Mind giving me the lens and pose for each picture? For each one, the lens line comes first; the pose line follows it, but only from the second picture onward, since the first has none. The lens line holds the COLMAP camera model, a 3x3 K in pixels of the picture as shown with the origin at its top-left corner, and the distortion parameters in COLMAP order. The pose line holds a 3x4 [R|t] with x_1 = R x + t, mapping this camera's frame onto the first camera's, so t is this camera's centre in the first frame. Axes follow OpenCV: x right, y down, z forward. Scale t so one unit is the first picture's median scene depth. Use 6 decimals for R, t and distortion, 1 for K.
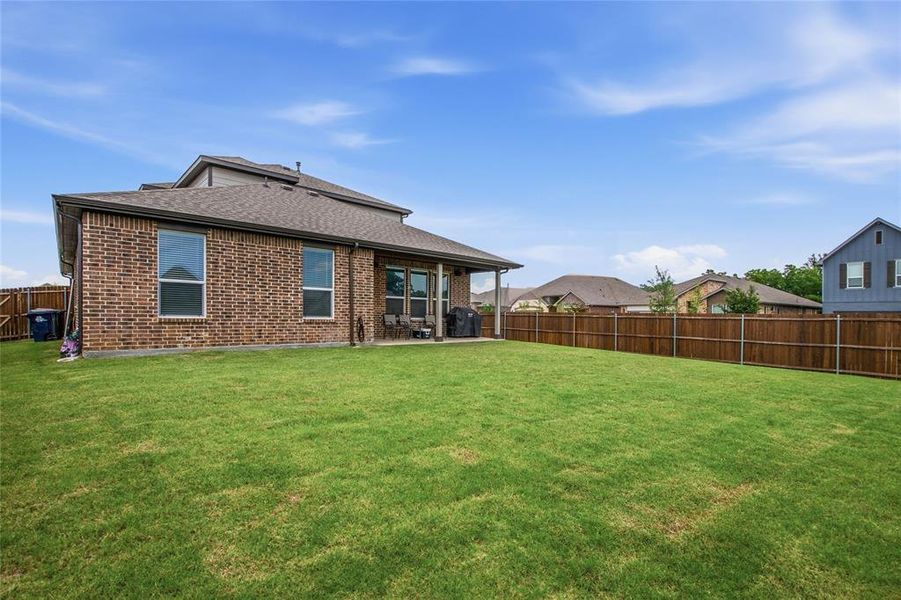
lens RADIAL K [[434.5, 0, 450.8], [0, 434.5, 327.8], [0, 0, 1]] dist [-0.021295, -0.000146]
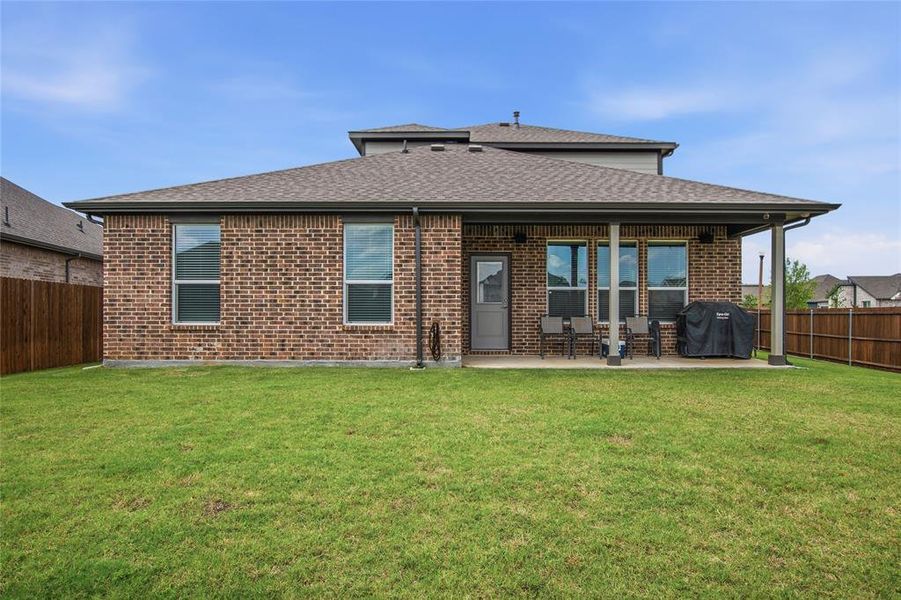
lens RADIAL K [[554.2, 0, 451.9], [0, 554.2, 317.1], [0, 0, 1]] dist [-0.021759, 0.000463]
pose [[0.722042, -0.010514, -0.691770, 0.425876], [-0.009181, 0.999651, -0.024776, -0.013544], [0.691789, 0.024240, 0.721693, 0.484154]]
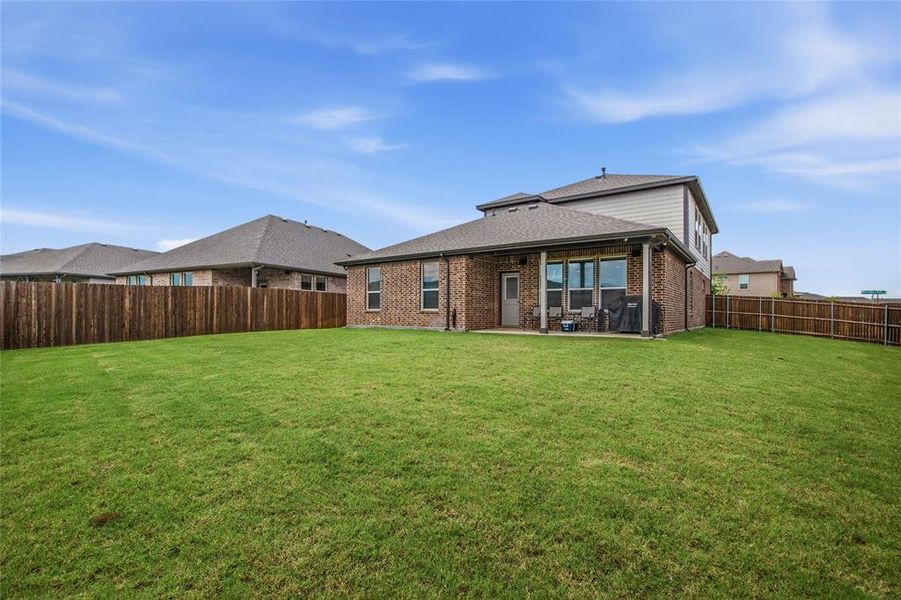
lens RADIAL K [[416.7, 0, 452.7], [0, 416.7, 312.1], [0, 0, 1]] dist [-0.018480, -0.000116]
pose [[0.169872, -0.010768, -0.985407, 1.155605], [-0.025363, 0.999561, -0.015295, 0.005452], [0.985140, 0.027591, 0.169524, 0.891177]]
